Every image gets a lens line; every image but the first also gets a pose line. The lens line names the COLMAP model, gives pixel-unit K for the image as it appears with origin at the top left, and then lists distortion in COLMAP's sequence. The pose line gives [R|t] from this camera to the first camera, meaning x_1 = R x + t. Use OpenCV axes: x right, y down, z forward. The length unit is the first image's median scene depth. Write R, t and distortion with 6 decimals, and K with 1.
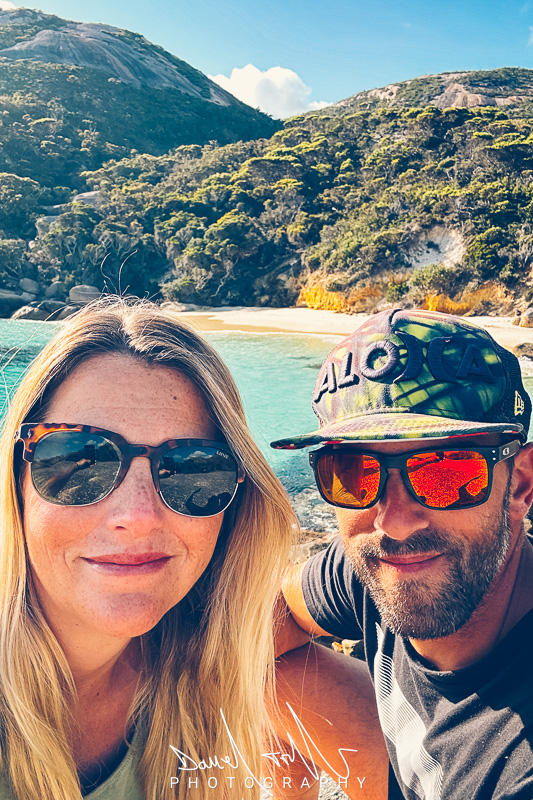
lens RADIAL K [[721.3, 0, 266.5], [0, 721.3, 400.0], [0, 0, 1]] dist [0.177840, -0.306645]
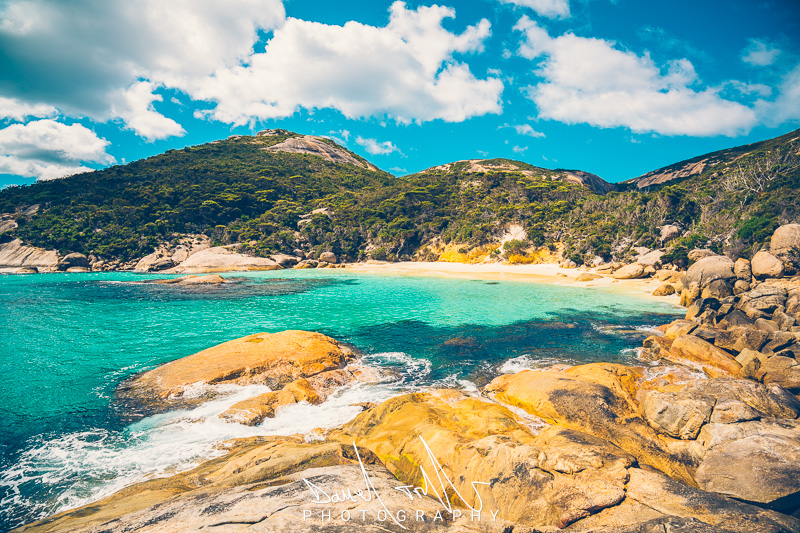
lens RADIAL K [[372.5, 0, 402.5], [0, 372.5, 263.4], [0, 0, 1]] dist [-0.113187, 0.024848]
pose [[0.998349, -0.003485, 0.057329, -0.101966], [0.011561, 0.989920, -0.141152, 0.016350], [-0.056259, 0.141582, 0.988327, 0.004791]]
